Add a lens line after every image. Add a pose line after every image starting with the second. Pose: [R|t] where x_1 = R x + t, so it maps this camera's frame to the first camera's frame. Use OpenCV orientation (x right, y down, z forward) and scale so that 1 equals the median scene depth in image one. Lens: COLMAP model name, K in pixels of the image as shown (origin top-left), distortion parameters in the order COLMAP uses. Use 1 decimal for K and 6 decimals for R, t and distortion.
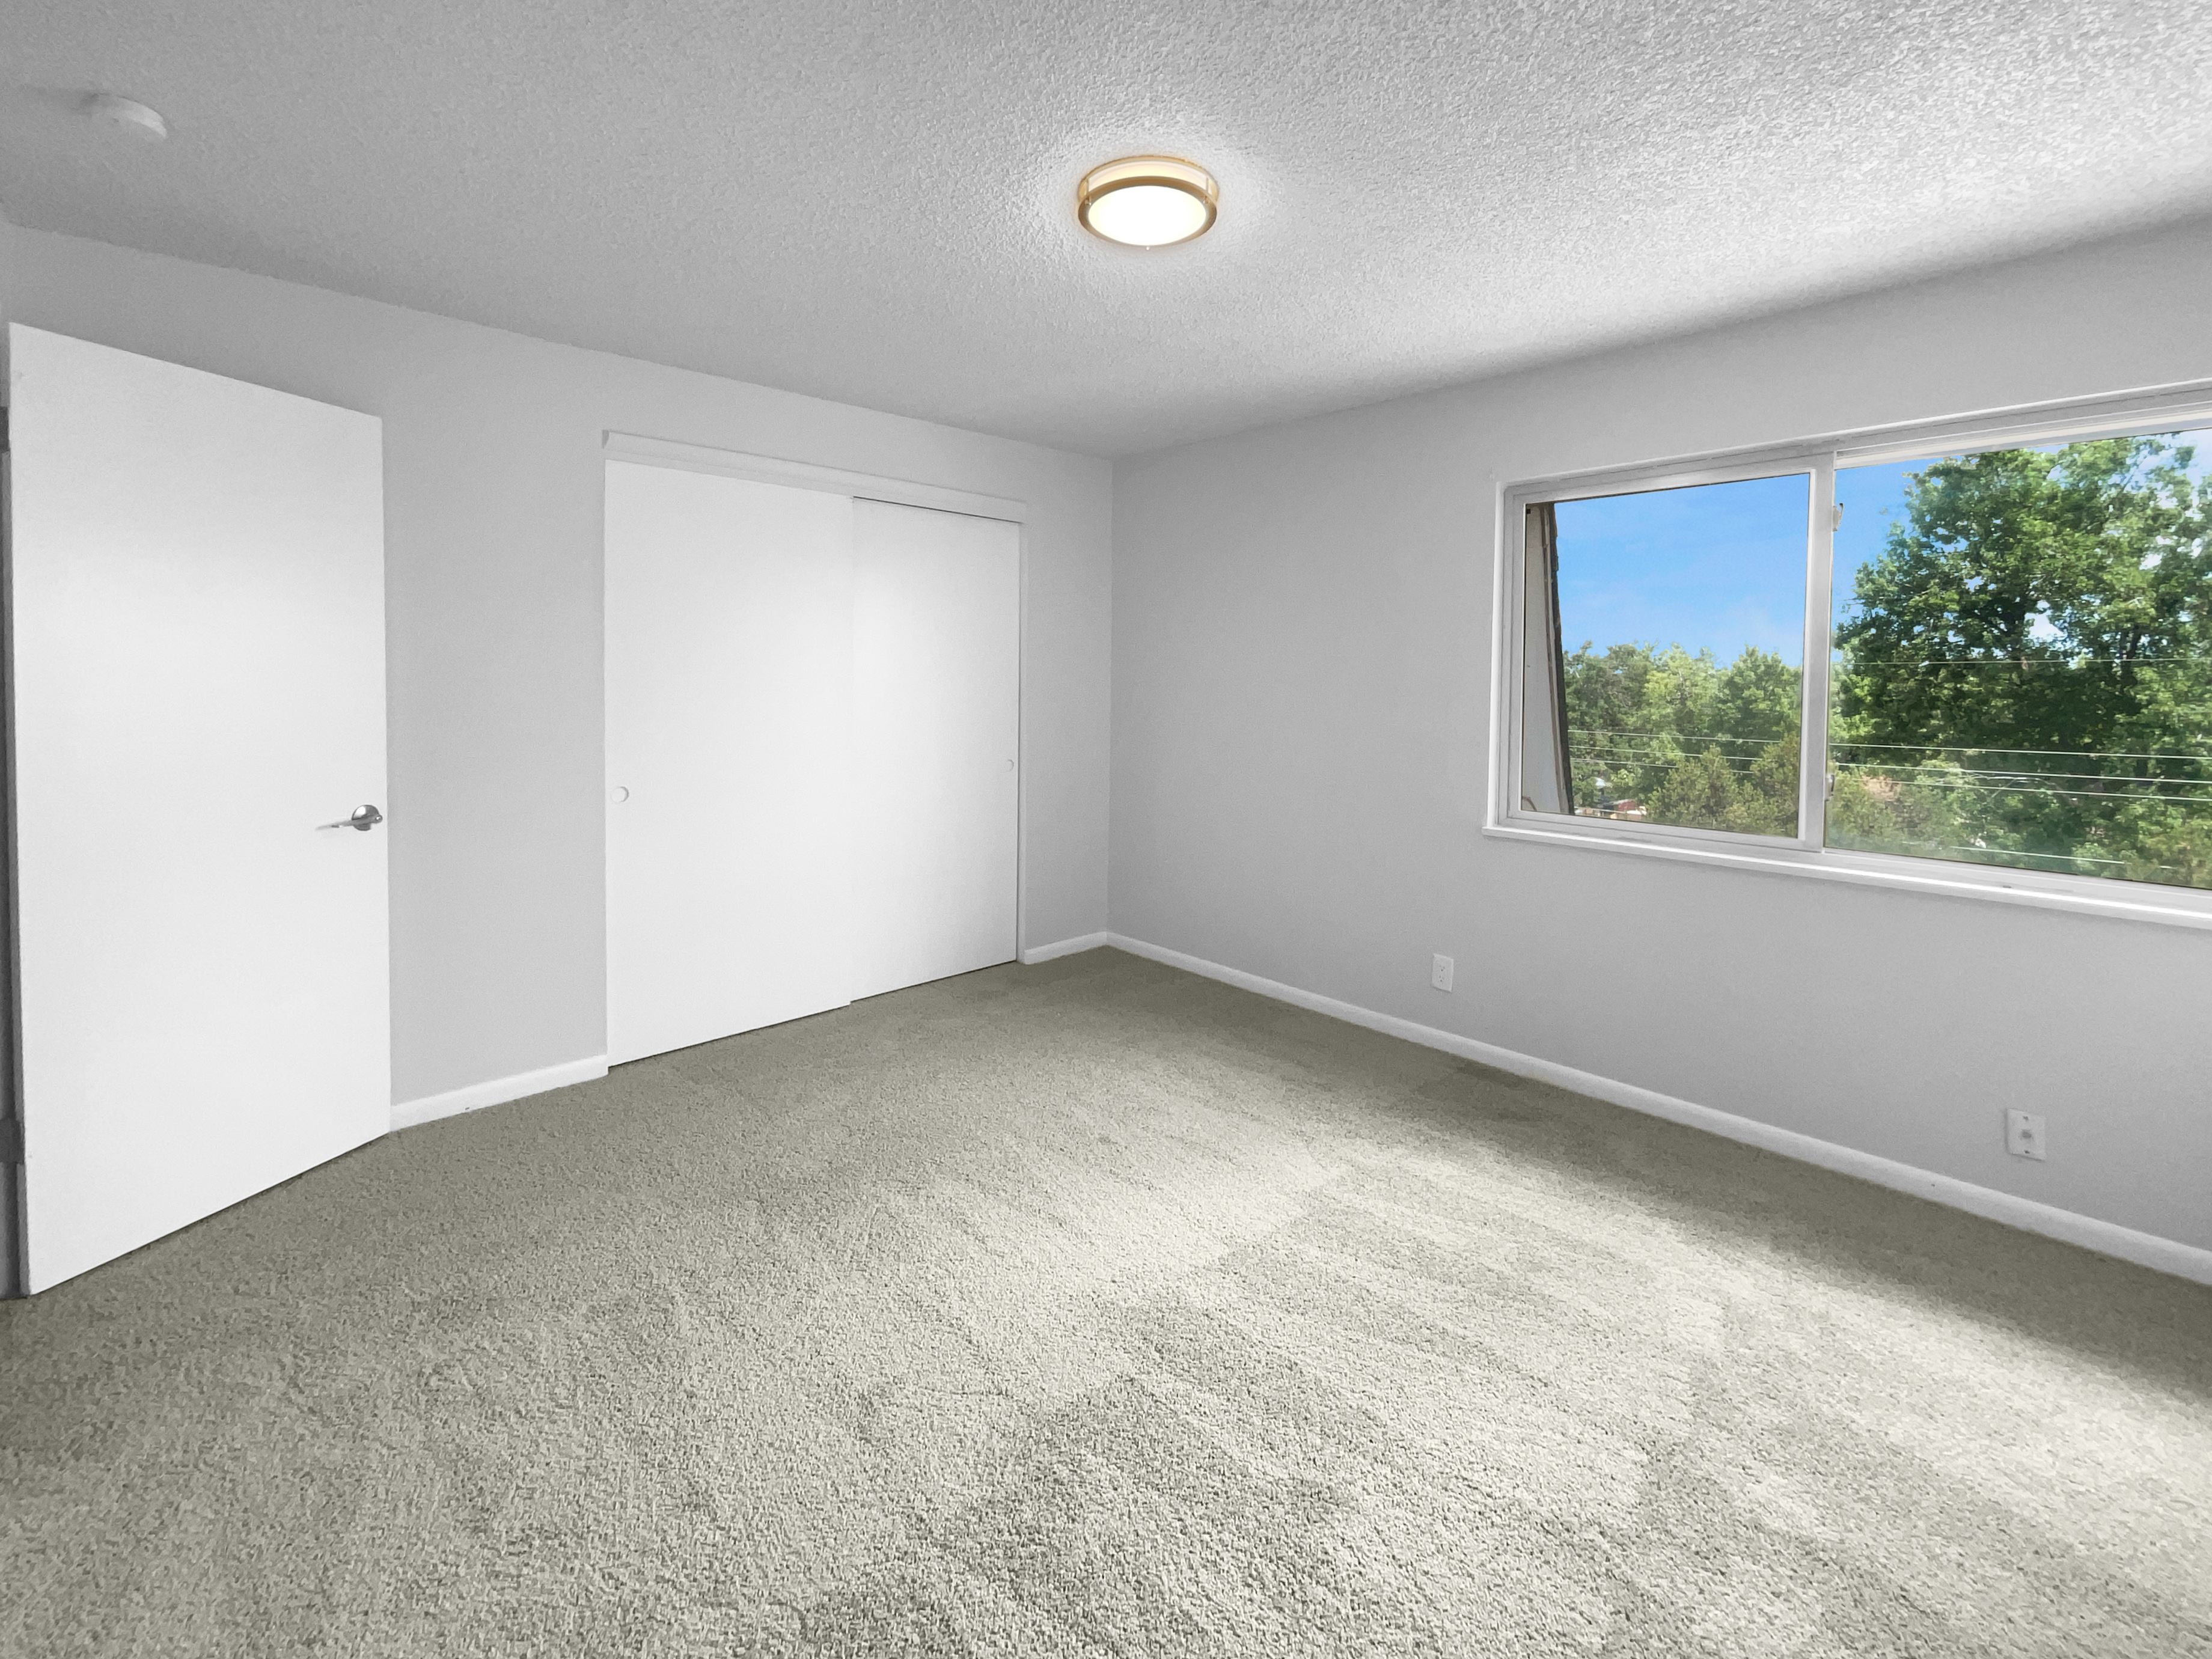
lens RADIAL K [[896.6, 0, 1106.0], [0, 896.6, 829.5], [0, 0, 1]] dist [-0.003866, 0.003190]
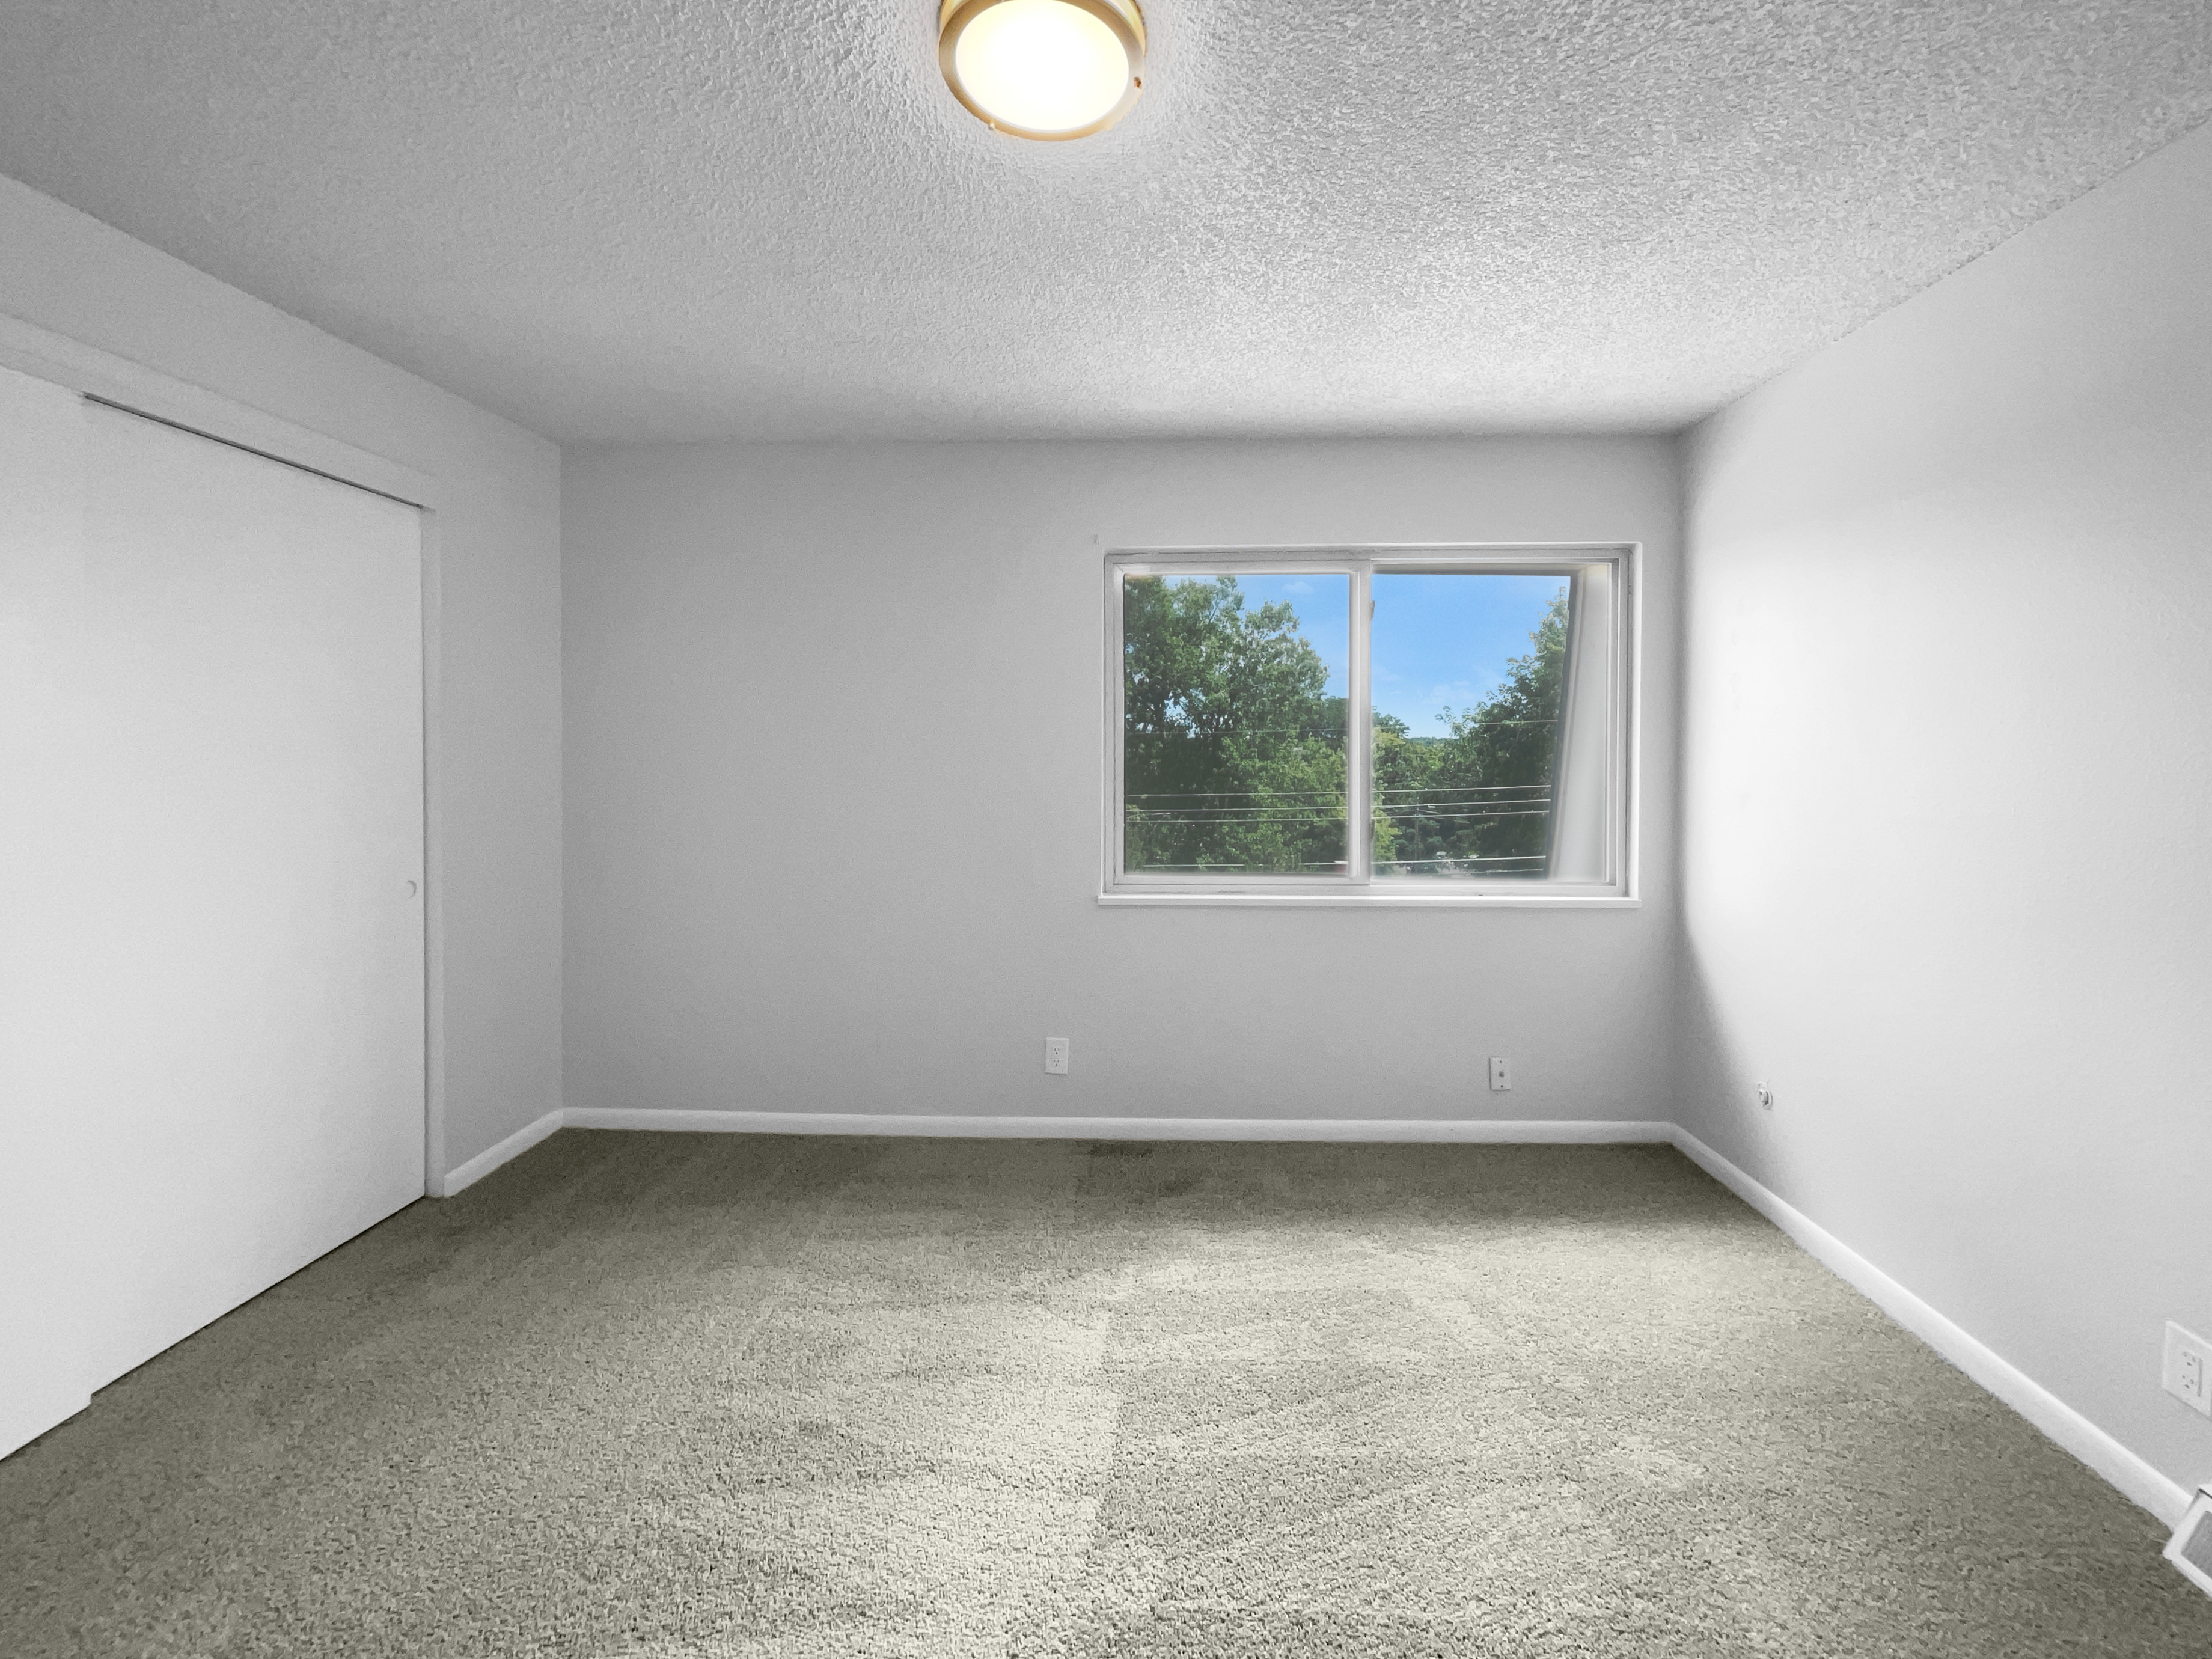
lens RADIAL K [[896.6, 0, 1106.0], [0, 896.6, 829.5], [0, 0, 1]] dist [-0.003866, 0.003190]
pose [[0.735701, -0.073947, 0.673258, -0.183932], [0.126668, 0.991506, -0.029514, -0.038293], [-0.665357, 0.106993, 0.738818, 0.215276]]
